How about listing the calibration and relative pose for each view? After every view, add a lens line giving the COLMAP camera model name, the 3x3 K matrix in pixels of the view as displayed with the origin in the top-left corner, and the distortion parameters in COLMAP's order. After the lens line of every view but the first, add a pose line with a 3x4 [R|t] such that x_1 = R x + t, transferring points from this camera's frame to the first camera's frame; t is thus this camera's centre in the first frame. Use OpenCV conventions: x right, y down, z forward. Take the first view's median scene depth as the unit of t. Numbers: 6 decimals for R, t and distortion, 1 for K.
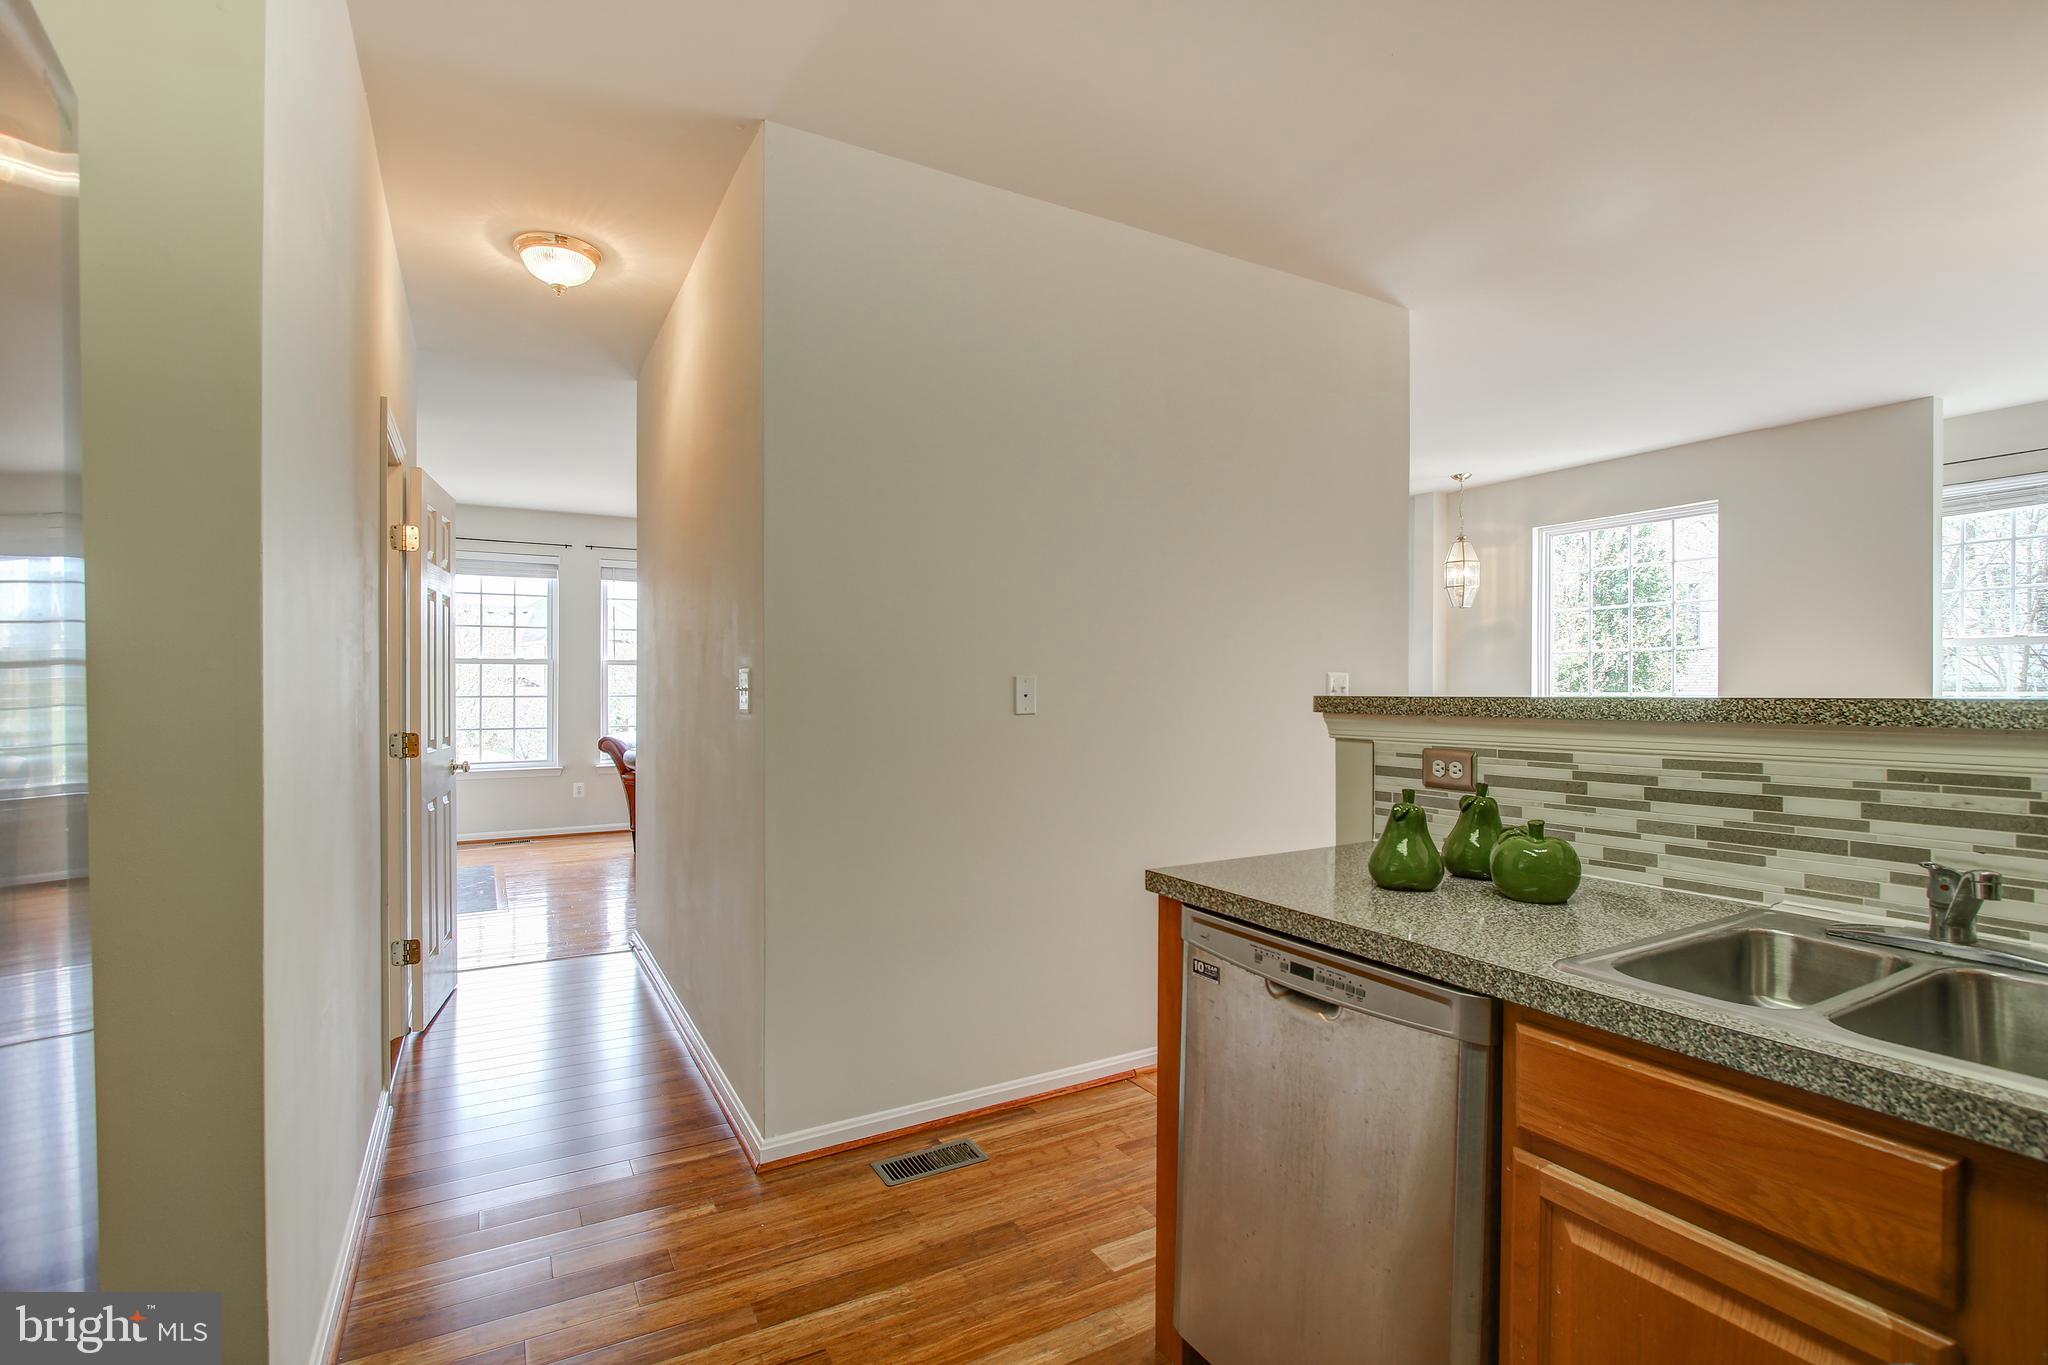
lens RADIAL K [[951.6, 0, 1025.4], [0, 951.6, 696.7], [0, 0, 1]] dist [-0.000311, 0.000184]
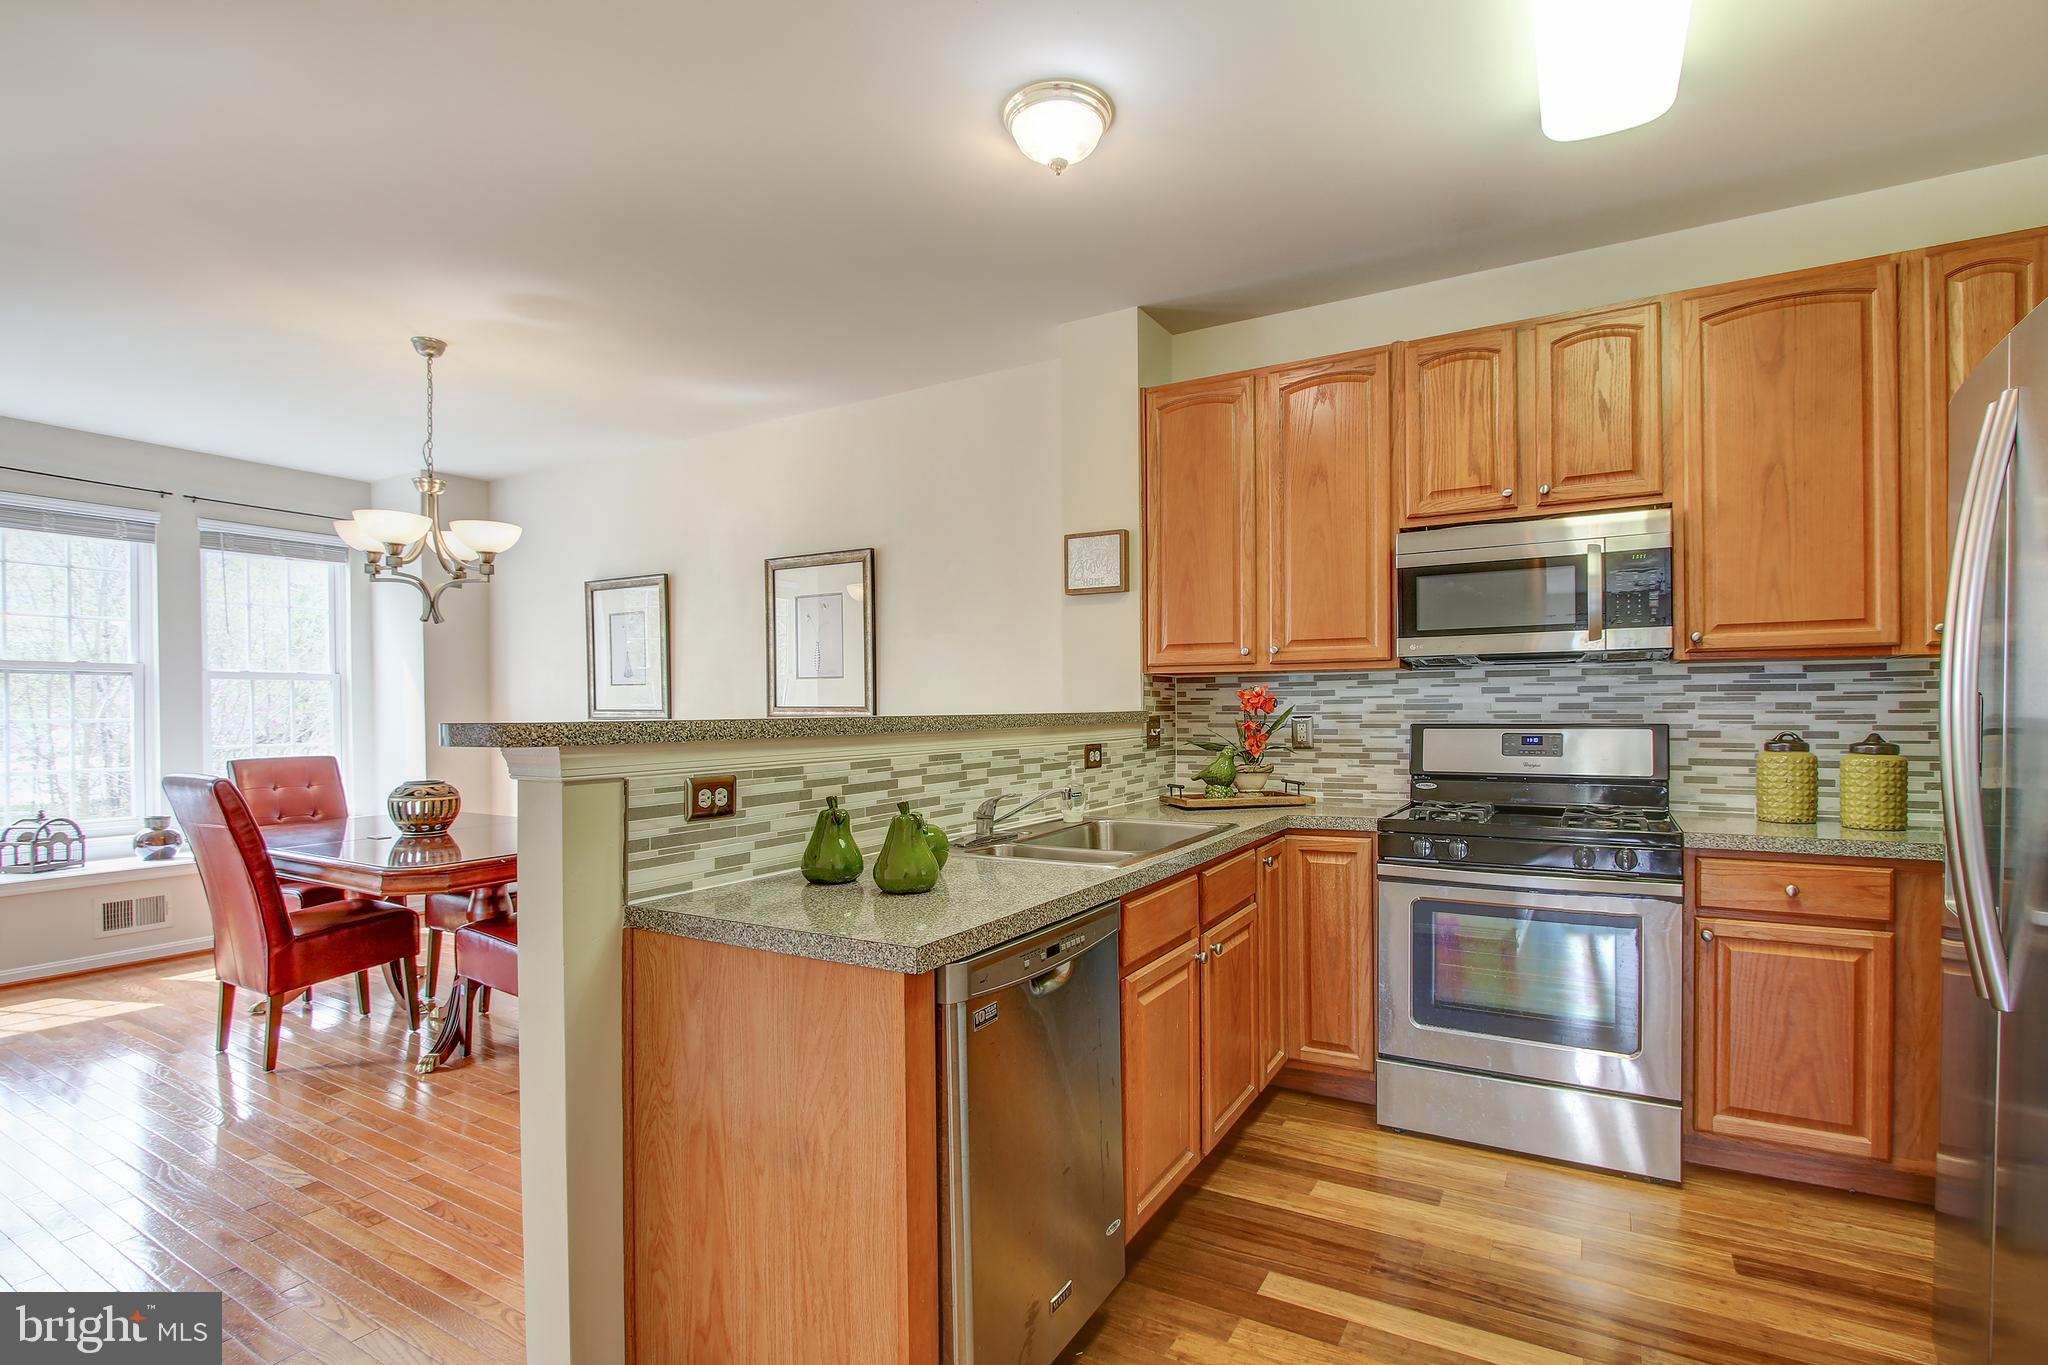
lens RADIAL K [[996.8, 0, 1026.5], [0, 996.8, 758.1], [0, 0, 1]] dist [-0.012806, 0.000984]
pose [[-0.507420, -0.032138, 0.861099, -0.702717], [0.018628, 0.998662, 0.048249, -0.004807], [-0.861498, 0.040523, -0.506142, 1.570581]]
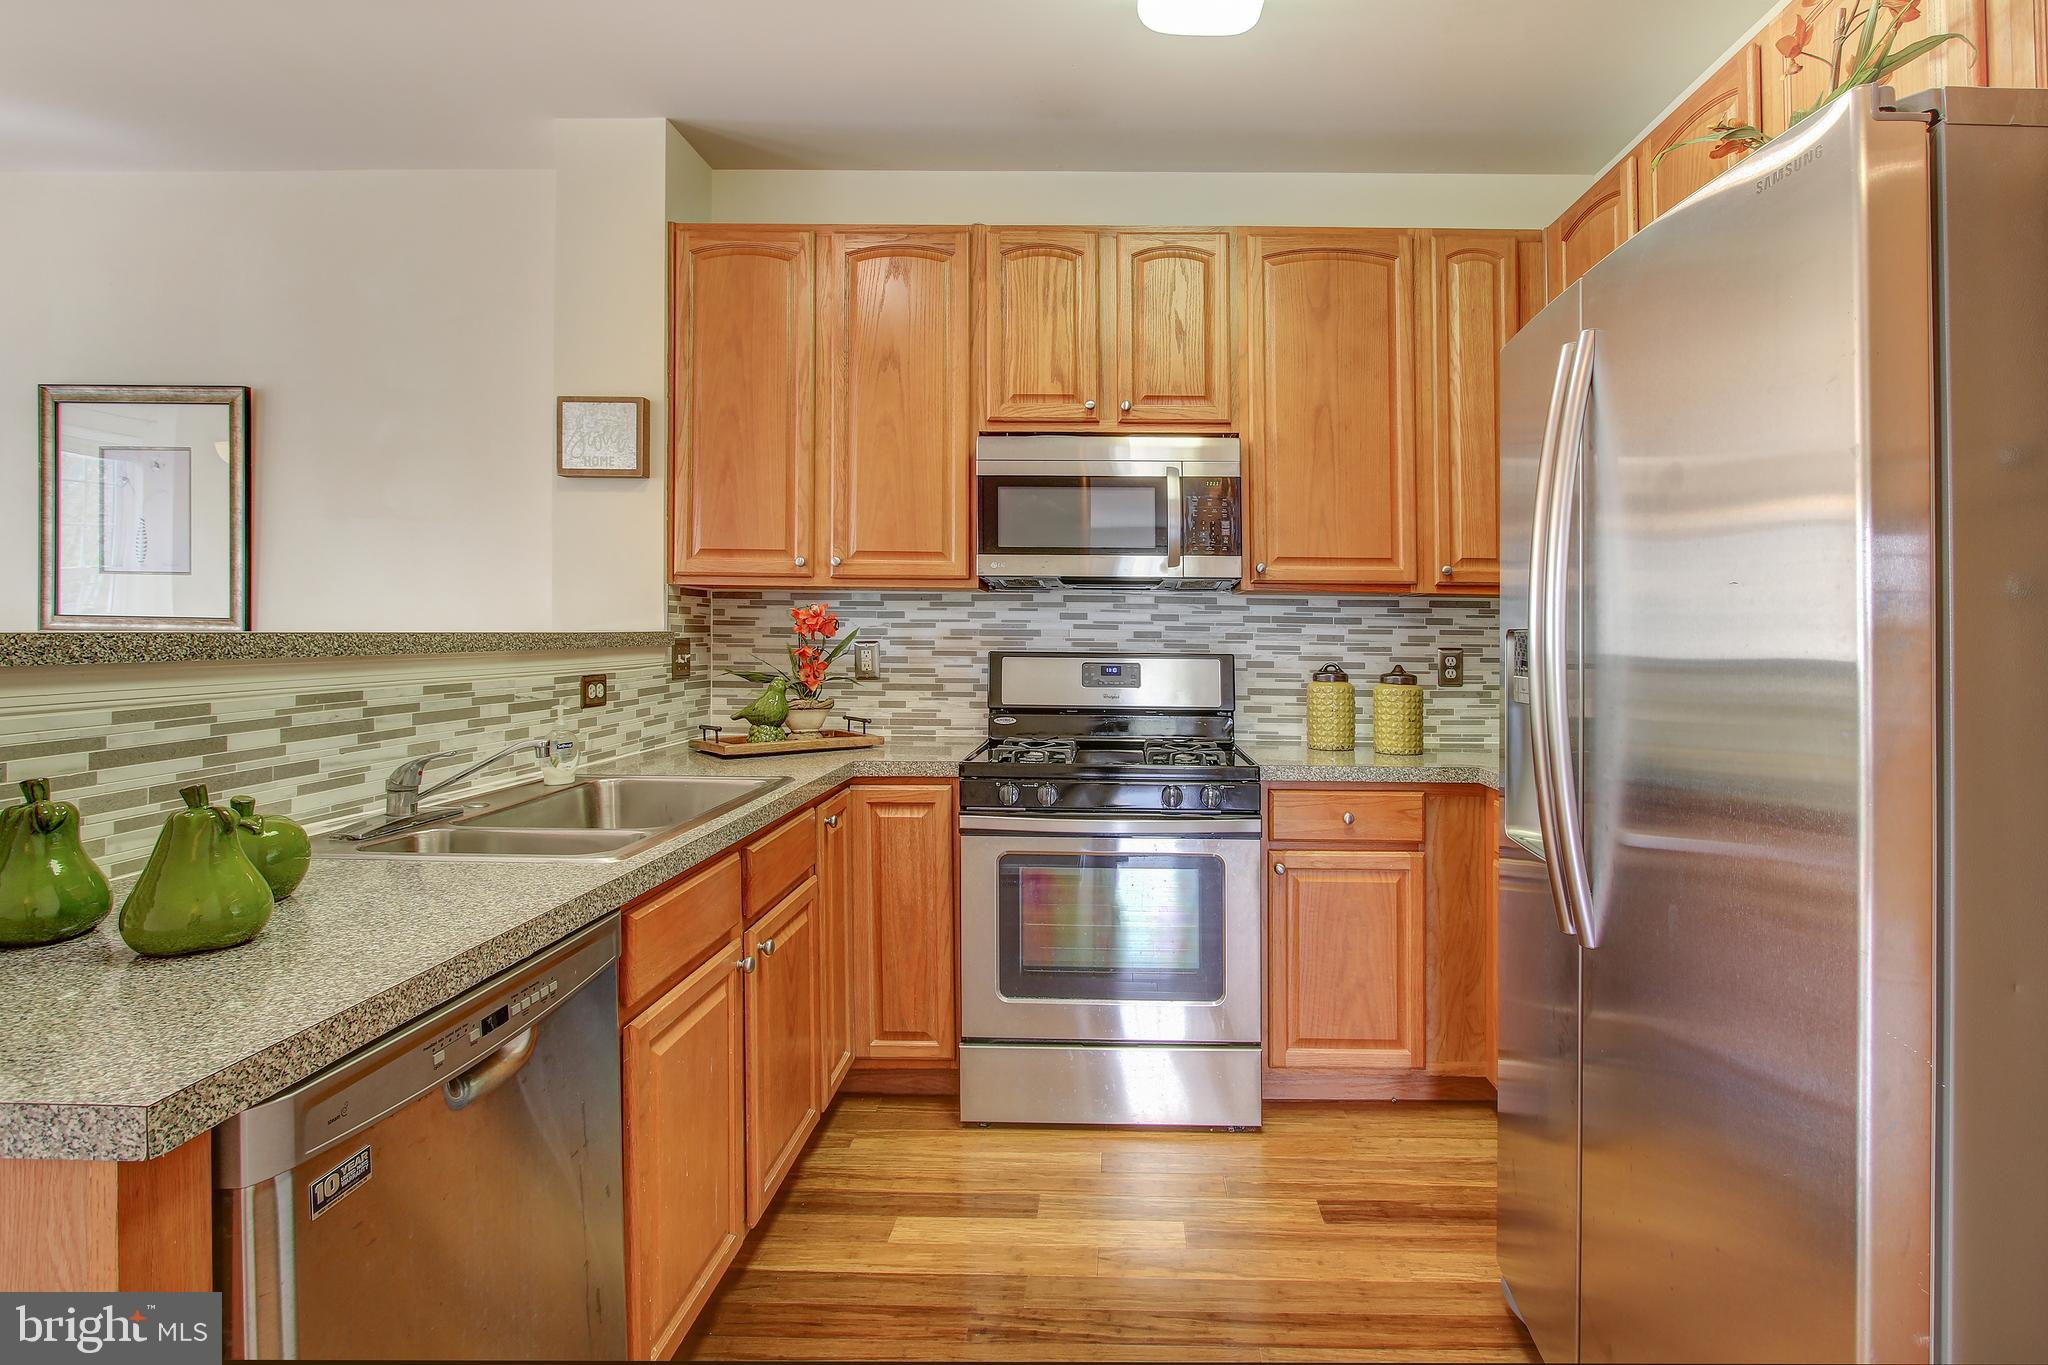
lens RADIAL K [[1030.5, 0, 1114.7], [0, 1030.5, 648.5], [0, 0, 1]] dist [-0.028305, 0.009354]
pose [[-0.869442, -0.011085, 0.493910, -0.463013], [-0.001955, 0.999818, 0.018999, -0.003632], [-0.494031, 0.015553, -0.869305, 1.372482]]
